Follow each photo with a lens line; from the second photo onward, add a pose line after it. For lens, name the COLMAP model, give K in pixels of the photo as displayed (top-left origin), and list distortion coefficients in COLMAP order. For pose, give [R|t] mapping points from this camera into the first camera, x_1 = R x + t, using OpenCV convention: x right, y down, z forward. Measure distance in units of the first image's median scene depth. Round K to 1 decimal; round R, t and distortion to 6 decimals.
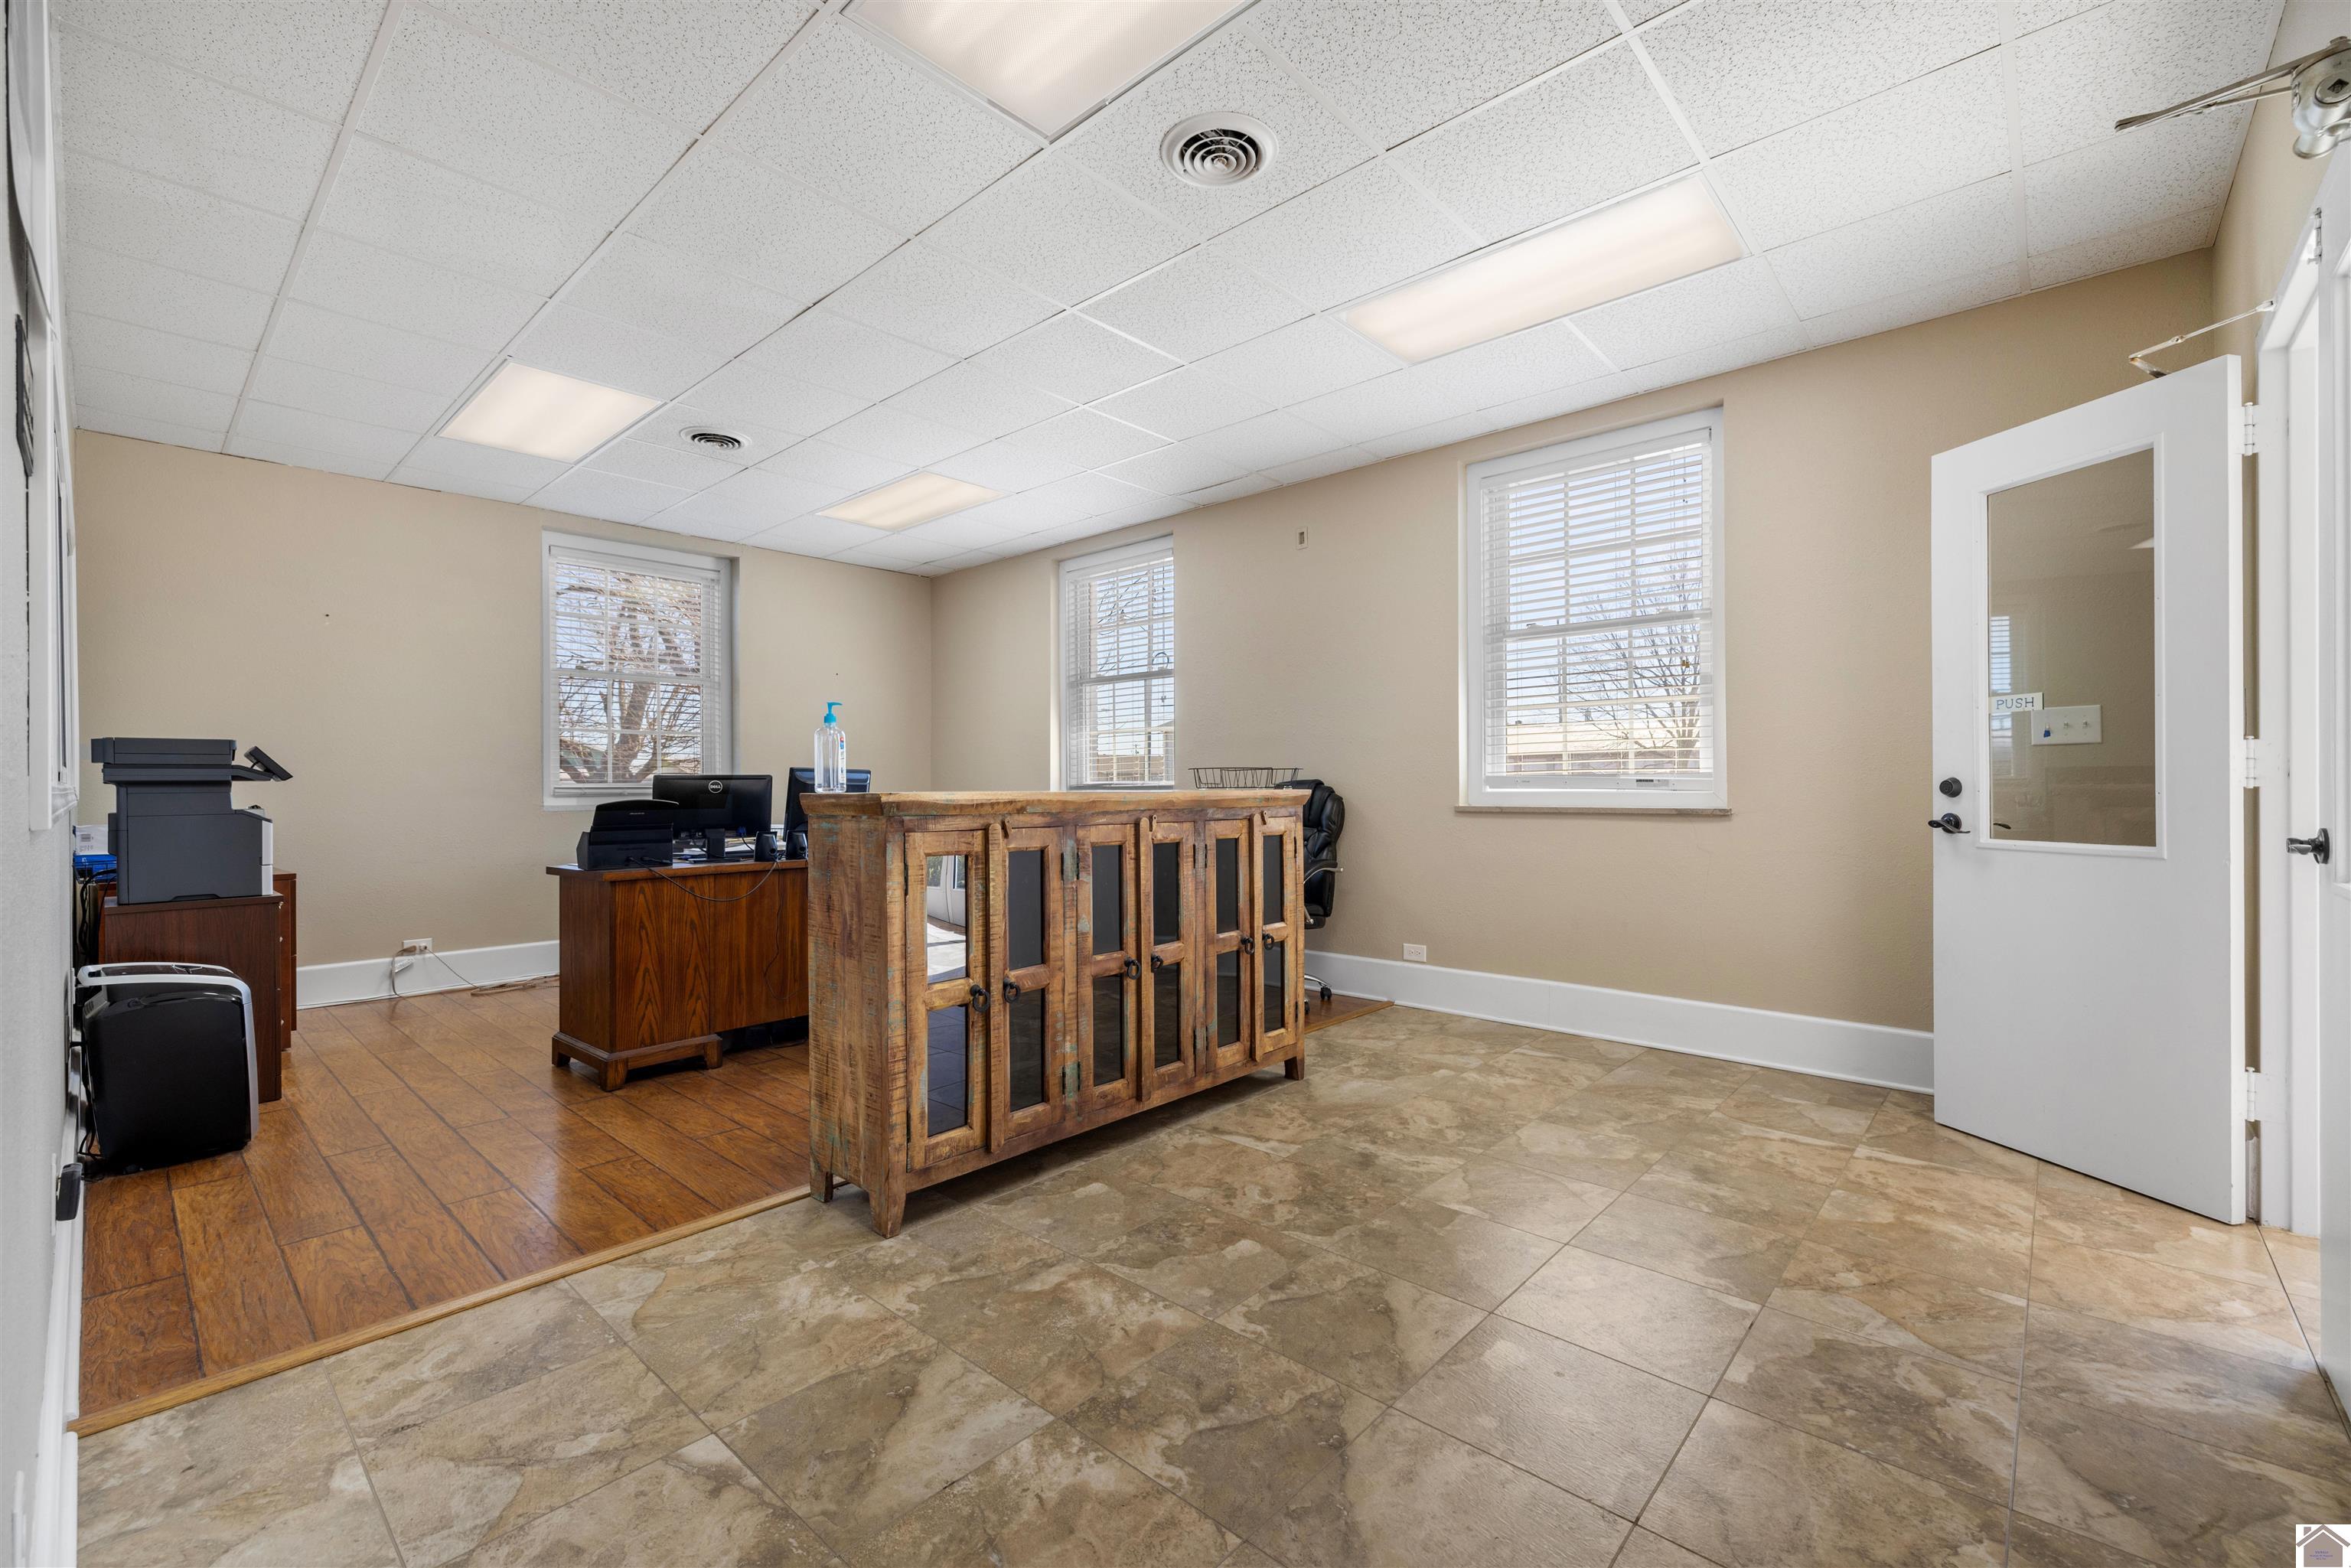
lens RADIAL K [[990.7, 0, 1179.1], [0, 990.7, 784.3], [0, 0, 1]] dist [0.002428, 0.000540]
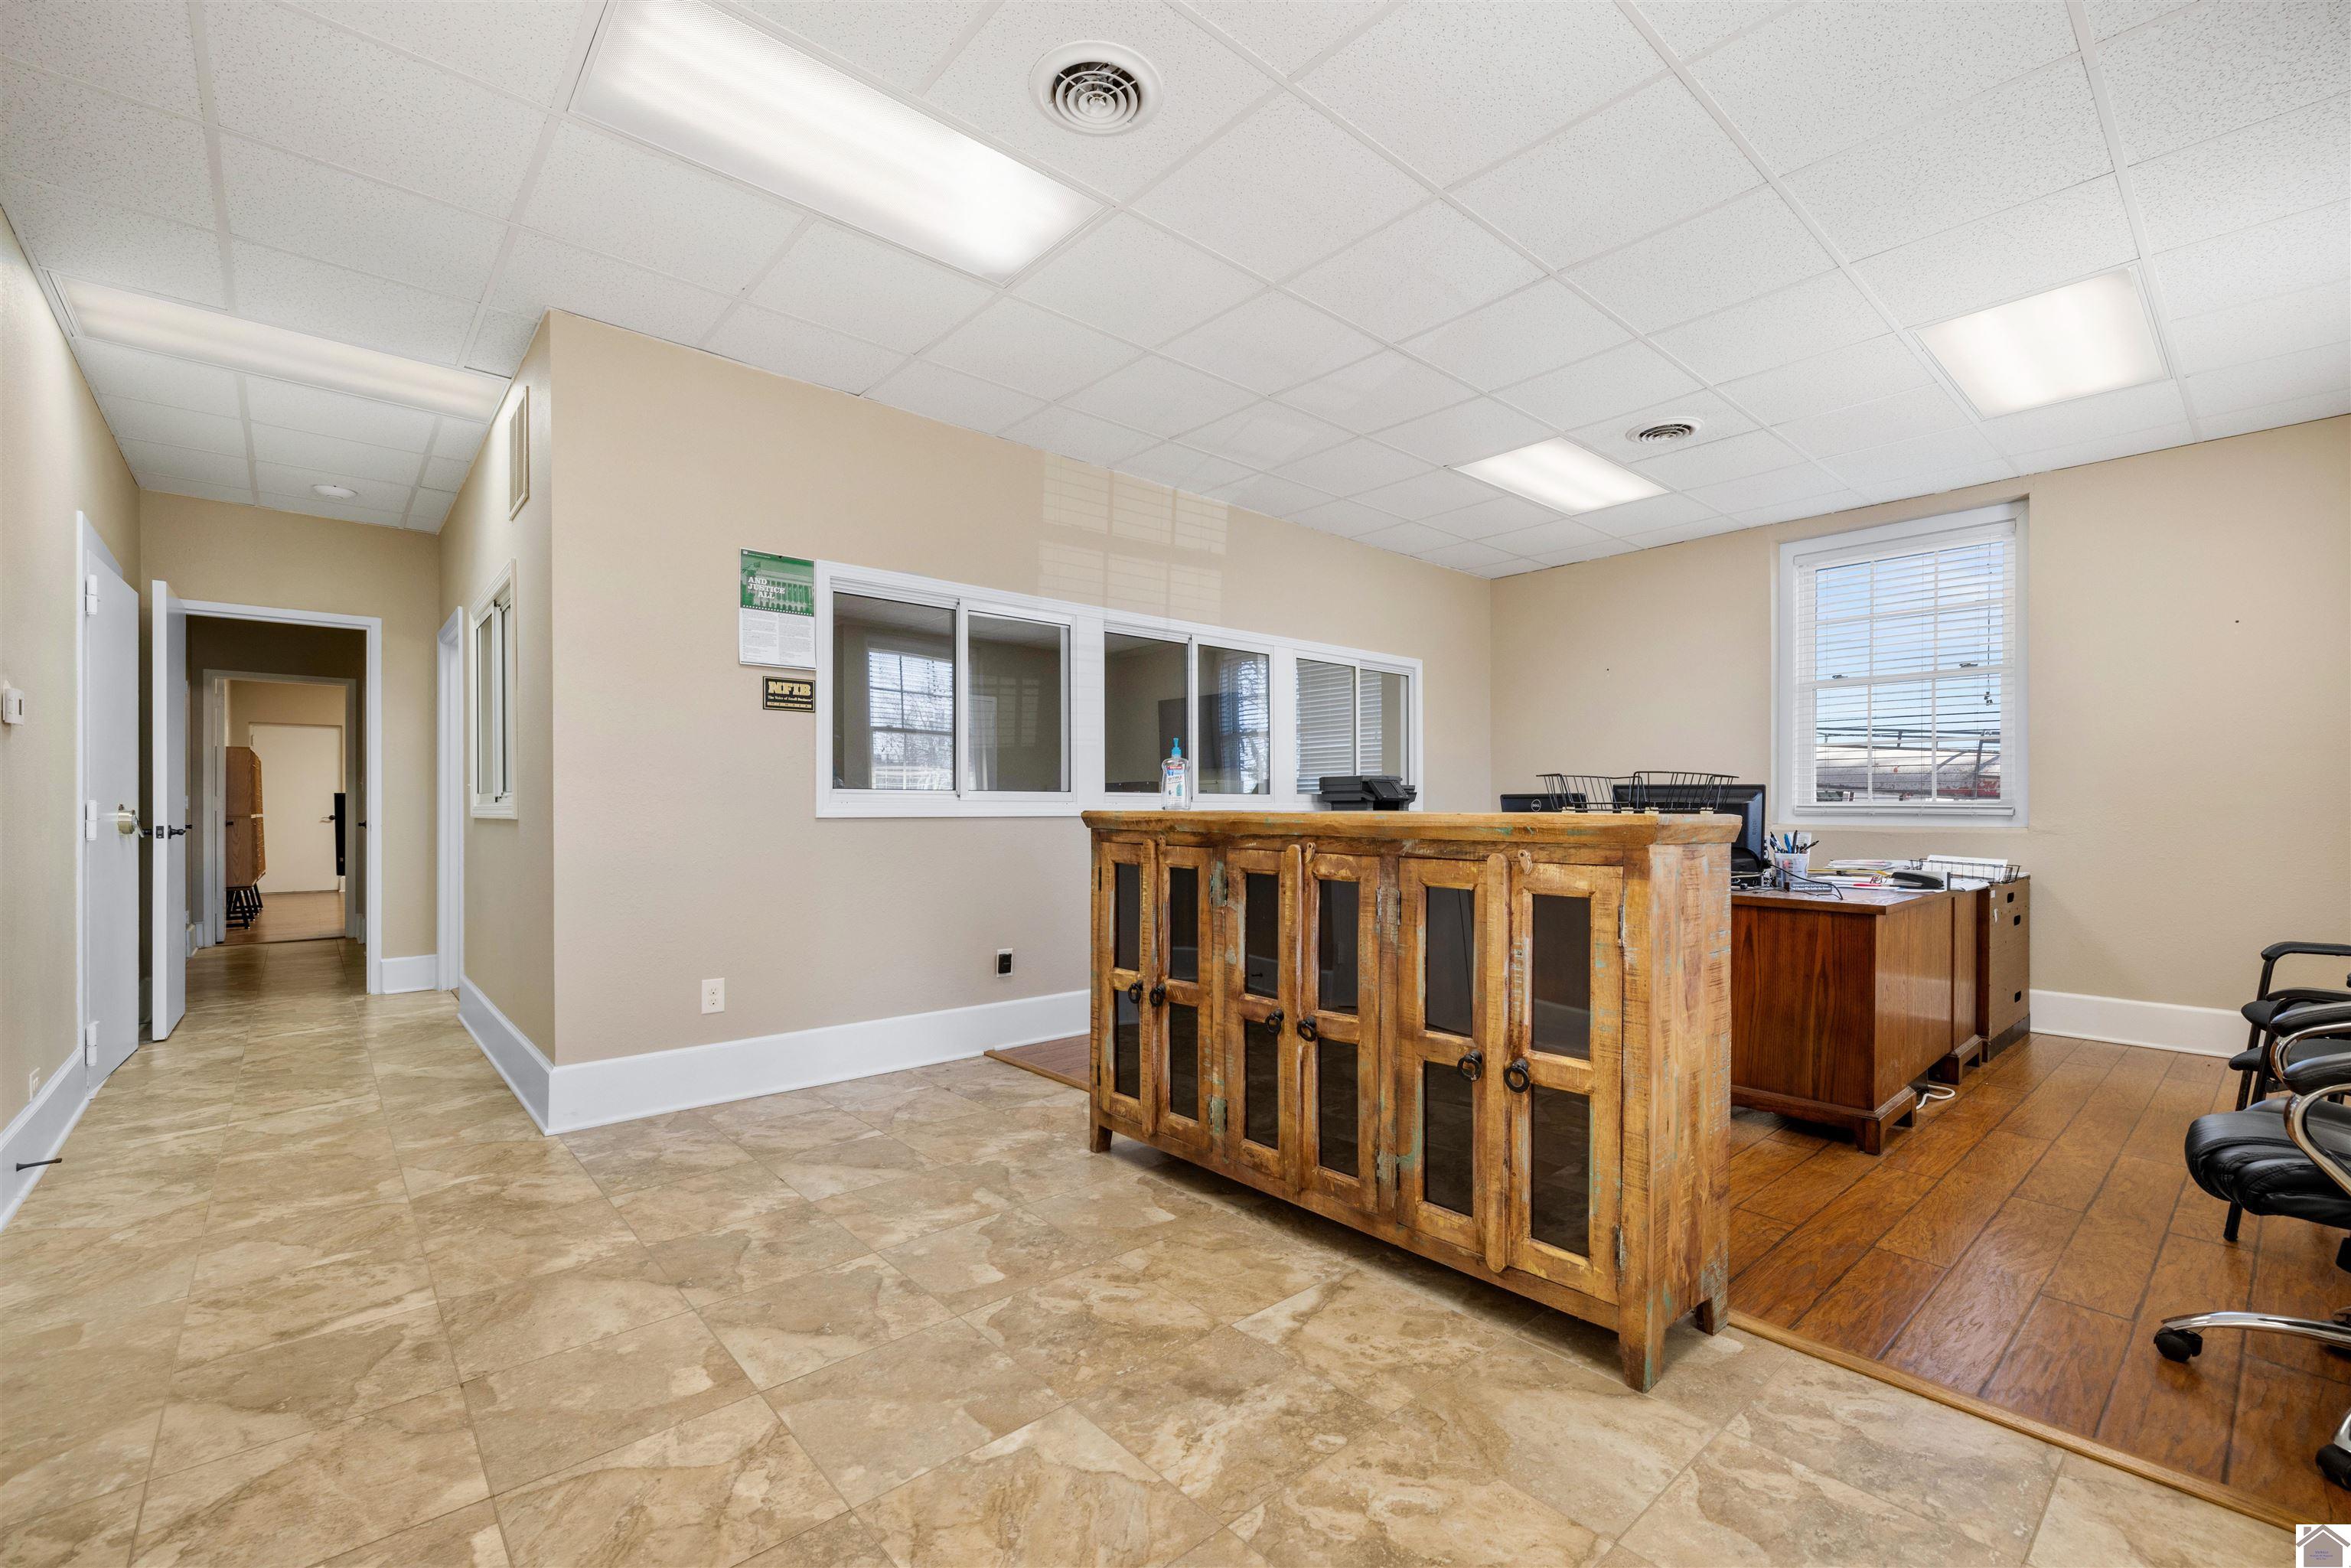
lens RADIAL K [[990.7, 0, 1179.1], [0, 990.7, 805.4], [0, 0, 1]] dist [0.002428, 0.000540]
pose [[-0.111864, 0.002339, -0.993721, 0.843383], [0.001604, 0.999996, 0.002173, -0.001363], [0.993722, -0.001351, -0.111867, 1.070113]]
